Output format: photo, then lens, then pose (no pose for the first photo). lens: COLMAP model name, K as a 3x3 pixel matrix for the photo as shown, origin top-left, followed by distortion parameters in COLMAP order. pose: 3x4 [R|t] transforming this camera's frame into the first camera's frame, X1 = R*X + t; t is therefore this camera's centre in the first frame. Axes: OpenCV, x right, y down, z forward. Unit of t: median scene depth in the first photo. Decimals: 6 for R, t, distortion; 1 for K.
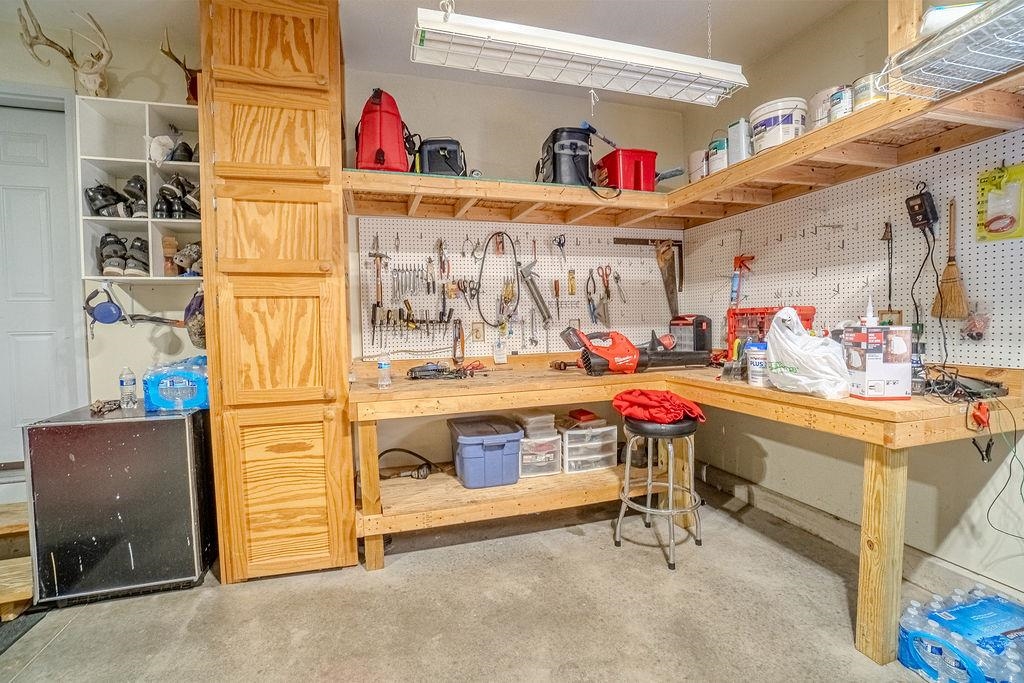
lens RADIAL K [[447.3, 0, 513.5], [0, 447.3, 335.8], [0, 0, 1]] dist [-0.042472, 0.006827]
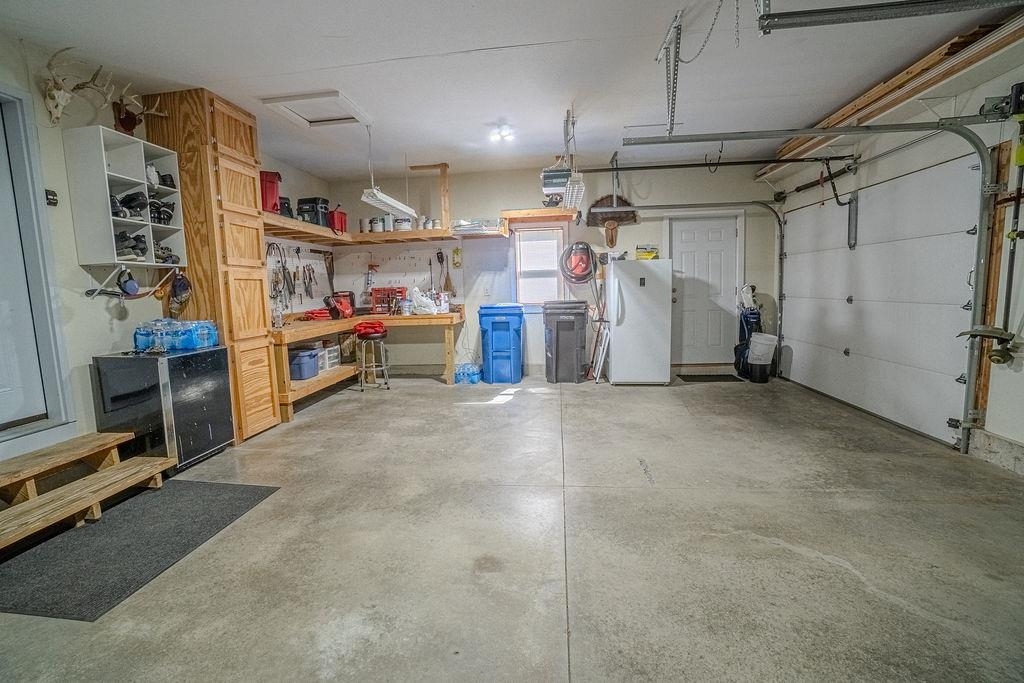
lens RADIAL K [[447.3, 0, 507.9], [0, 447.3, 342.3], [0, 0, 1]] dist [-0.042472, 0.006827]
pose [[0.382717, -0.102120, 0.918204, -1.668142], [0.055441, 0.994620, 0.087510, 0.065544], [-0.922201, 0.017415, 0.386319, -0.628258]]
